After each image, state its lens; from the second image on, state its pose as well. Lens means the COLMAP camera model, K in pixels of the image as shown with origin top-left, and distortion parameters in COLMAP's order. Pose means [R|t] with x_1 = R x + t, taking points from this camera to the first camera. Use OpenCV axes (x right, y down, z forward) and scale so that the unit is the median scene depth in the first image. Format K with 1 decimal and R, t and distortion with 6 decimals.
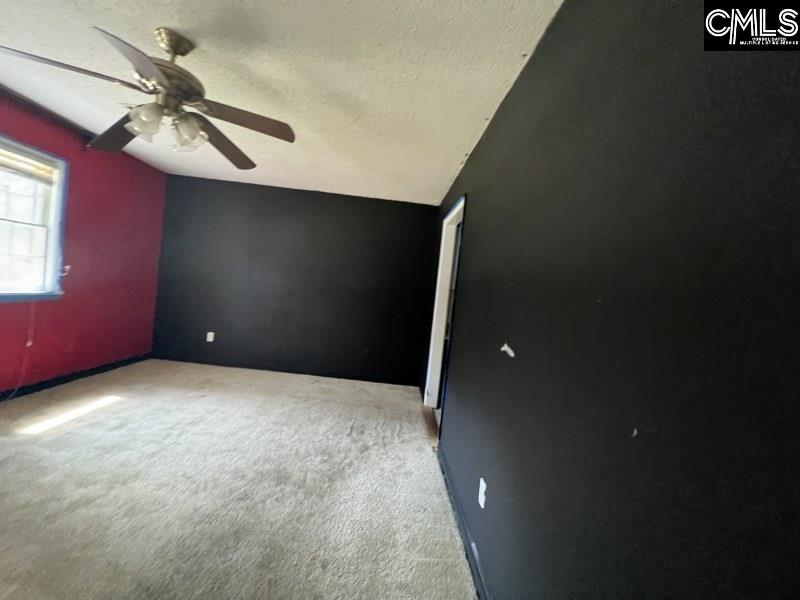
lens RADIAL K [[319.9, 0, 399.1], [0, 319.9, 299.7], [0, 0, 1]] dist [-0.002791, -0.000107]
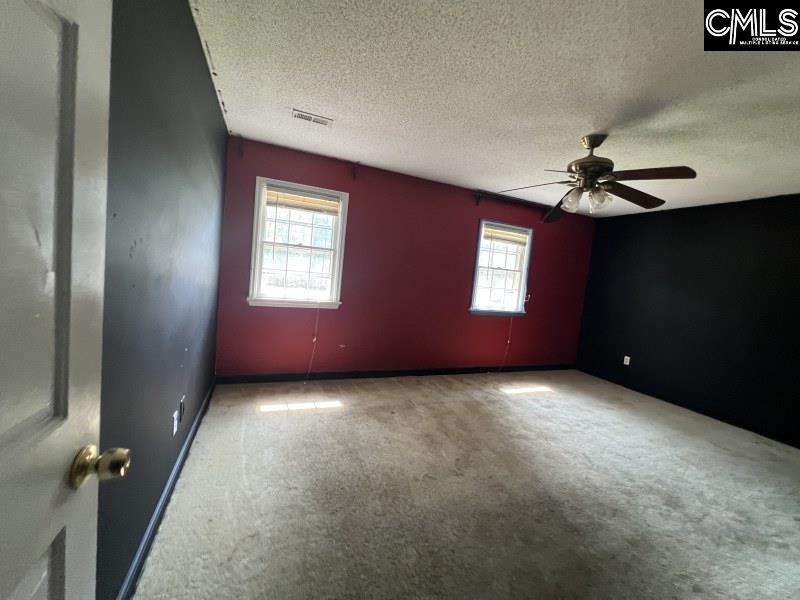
lens RADIAL K [[319.9, 0, 399.9], [0, 319.9, 298.7], [0, 0, 1]] dist [-0.002791, -0.000107]
pose [[0.369252, -0.000936, -0.929329, 0.233410], [-0.083137, 0.995957, -0.034036, 0.022909], [0.925603, 0.089829, 0.367682, -0.205804]]
